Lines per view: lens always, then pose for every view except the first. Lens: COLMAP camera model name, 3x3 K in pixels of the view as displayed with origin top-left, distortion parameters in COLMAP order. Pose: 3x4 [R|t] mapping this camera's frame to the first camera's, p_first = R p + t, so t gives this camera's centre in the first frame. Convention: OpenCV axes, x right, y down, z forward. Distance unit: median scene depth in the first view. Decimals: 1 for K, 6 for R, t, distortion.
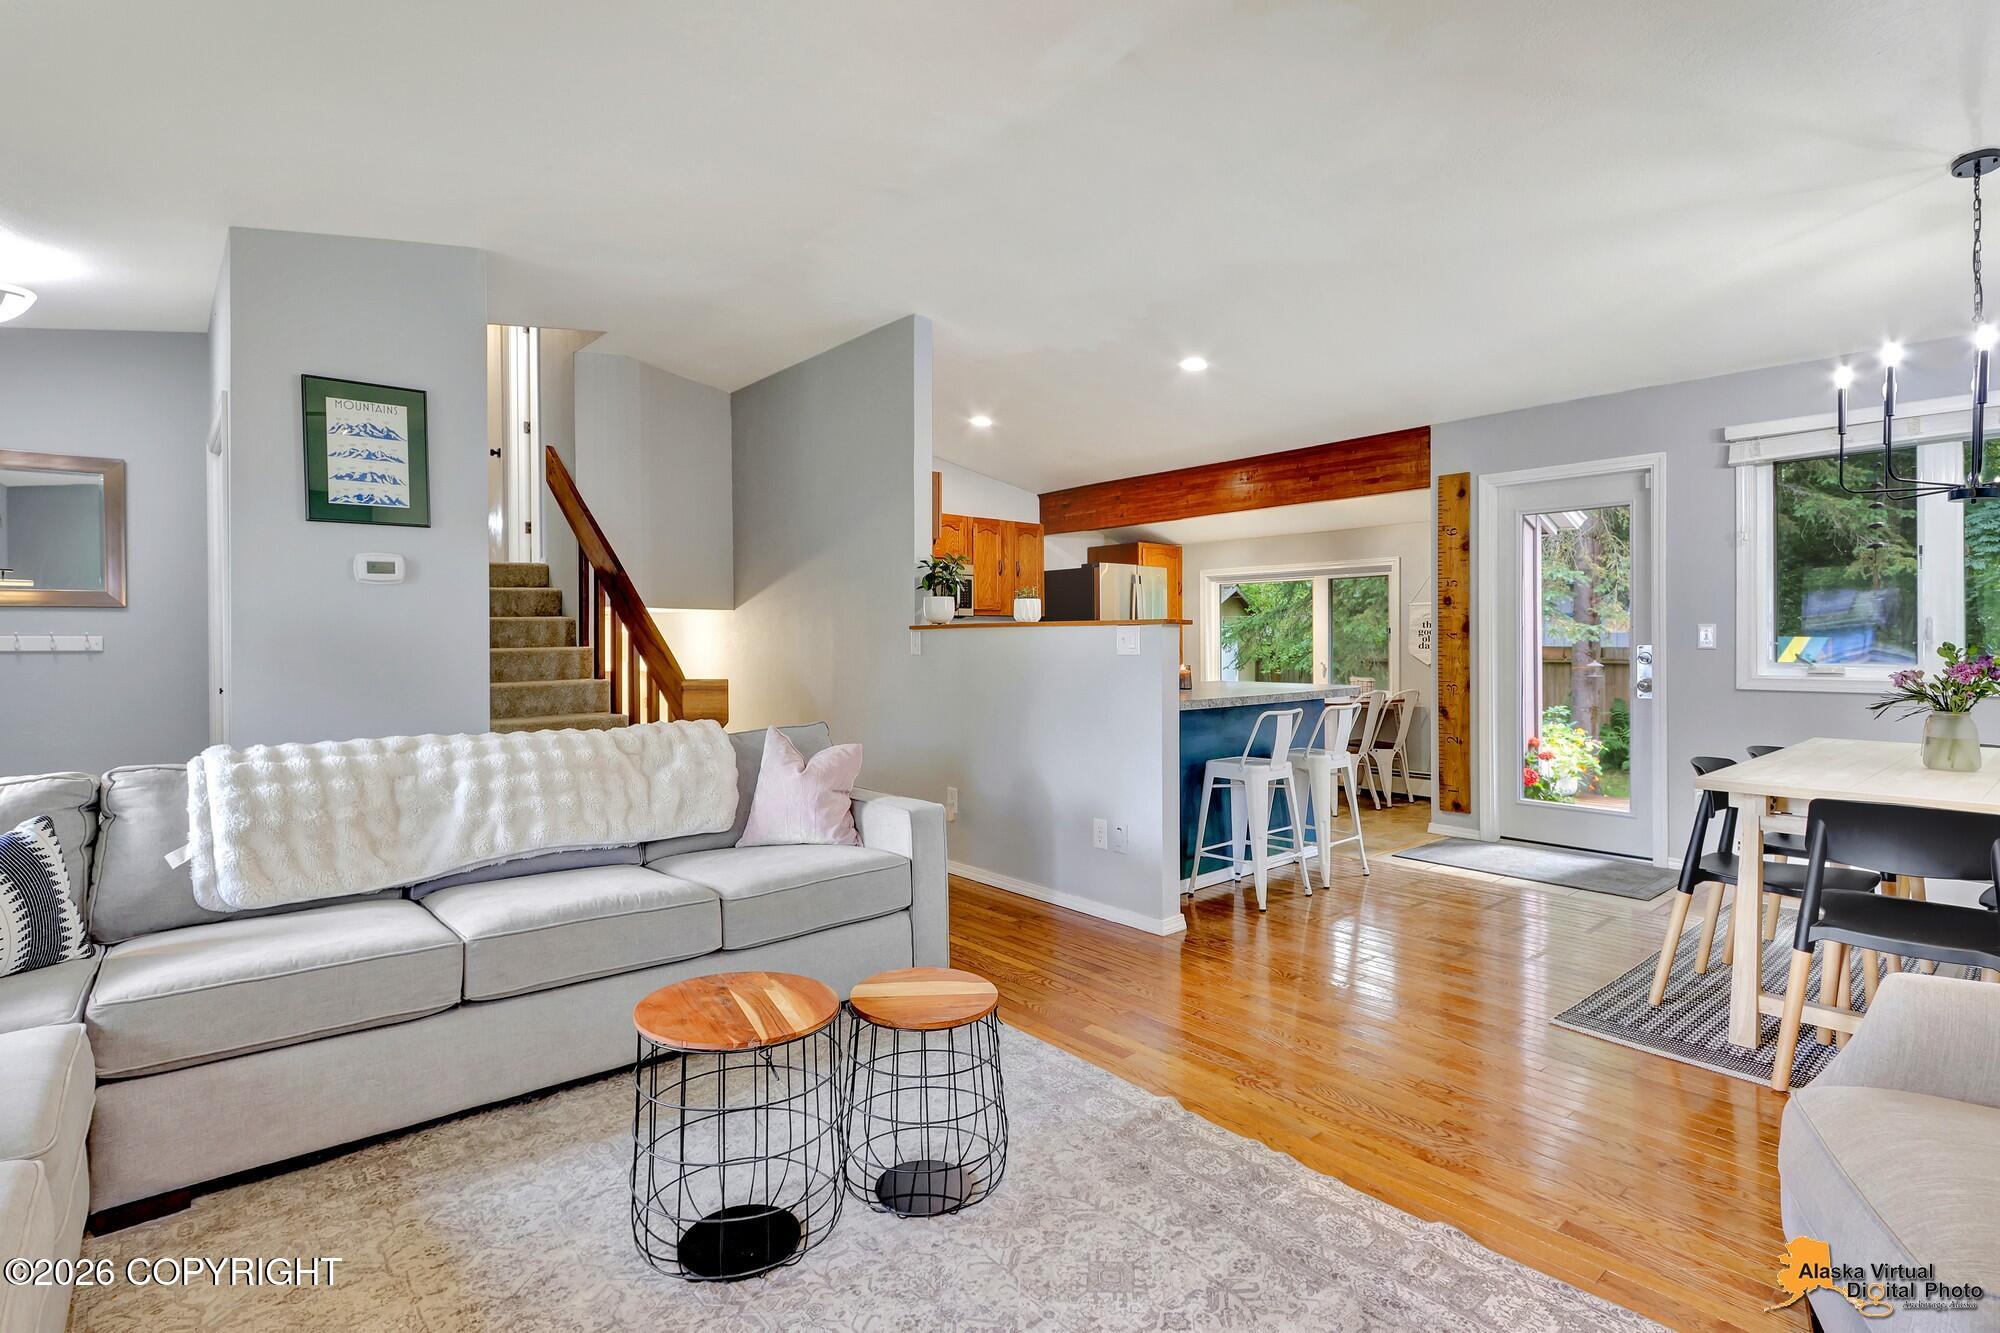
lens RADIAL K [[925.5, 0, 998.0], [0, 925.5, 638.0], [0, 0, 1]] dist [0.002732, 0.000034]
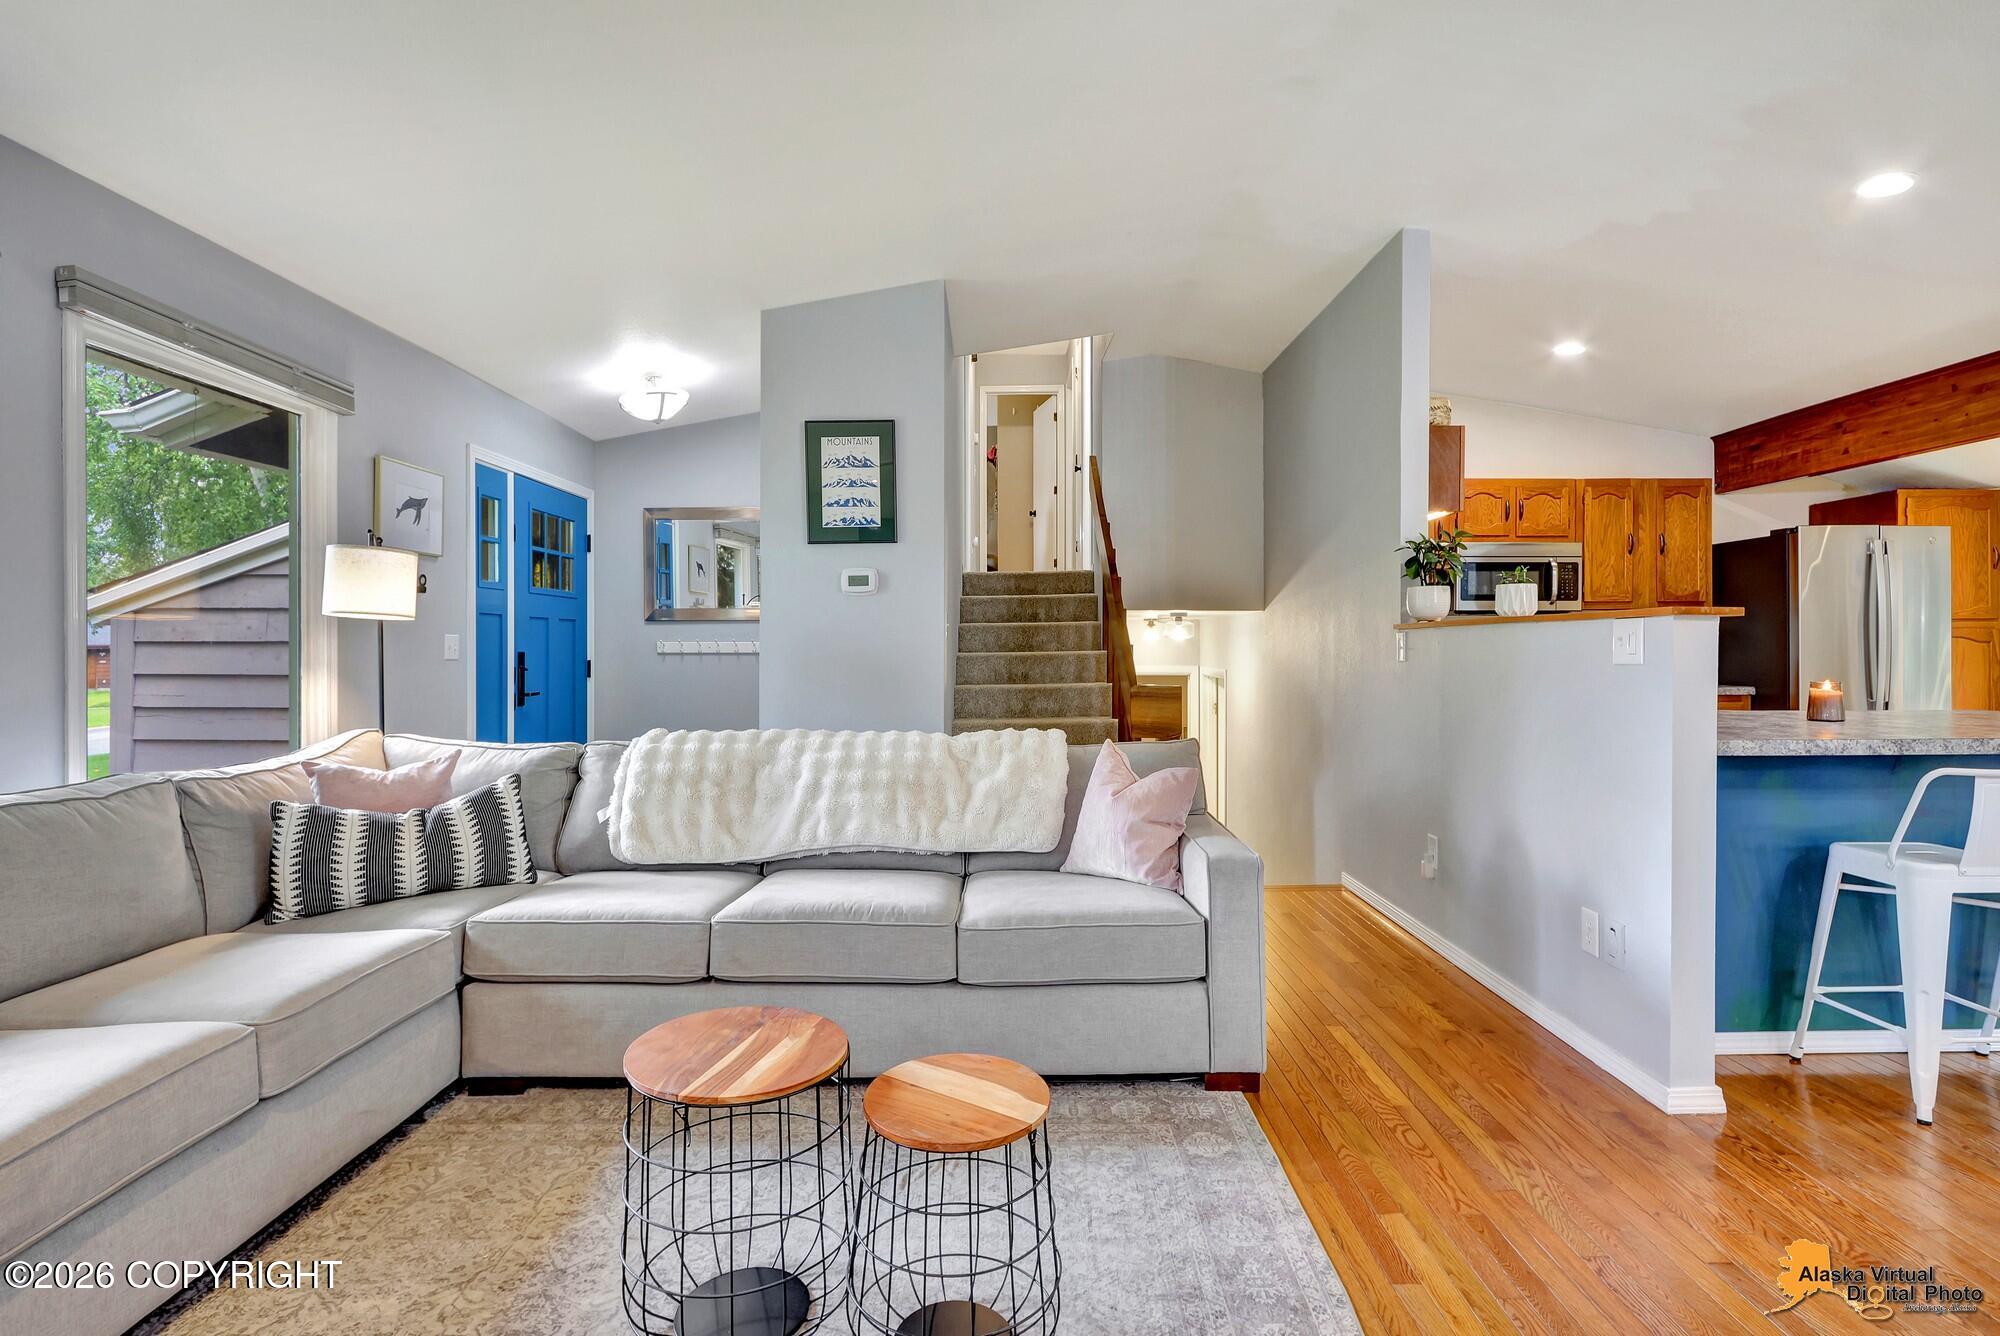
lens RADIAL K [[967.6, 0, 995.4], [0, 967.6, 641.9], [0, 0, 1]] dist [0.003932, 0.000305]
pose [[0.773613, -0.004099, -0.633645, 0.220640], [0.004086, 0.999991, -0.001480, 0.002014], [0.633645, -0.001445, 0.773623, 0.185878]]
